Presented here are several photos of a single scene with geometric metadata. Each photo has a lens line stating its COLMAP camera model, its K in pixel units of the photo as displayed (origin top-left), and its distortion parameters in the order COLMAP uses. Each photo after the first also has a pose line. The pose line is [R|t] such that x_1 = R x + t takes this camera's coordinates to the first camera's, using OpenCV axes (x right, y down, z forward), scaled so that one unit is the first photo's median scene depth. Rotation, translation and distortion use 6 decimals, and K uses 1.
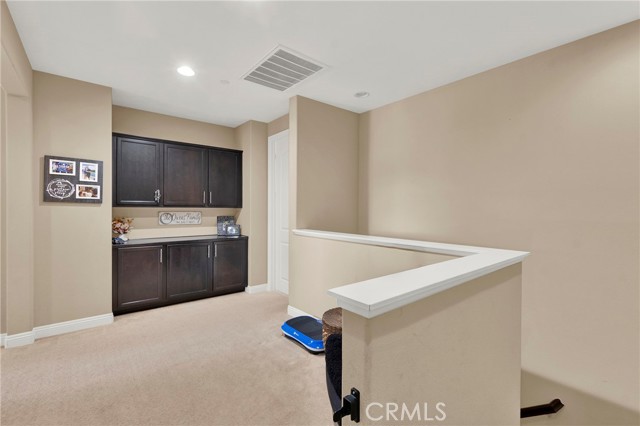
lens RADIAL K [[288.1, 0, 333.1], [0, 288.1, 212.5], [0, 0, 1]] dist [-0.001087, 0.000353]
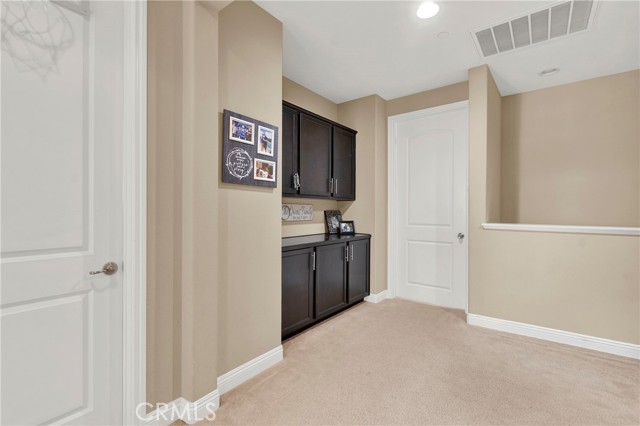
lens RADIAL K [[288.1, 0, 321.1], [0, 288.1, 211.5], [0, 0, 1]] dist [-0.001087, 0.000353]
pose [[0.975946, -0.004567, 0.217965, -0.877018], [0.006516, 0.999945, -0.008225, 0.032687], [-0.217915, 0.009447, 0.975922, 0.310978]]
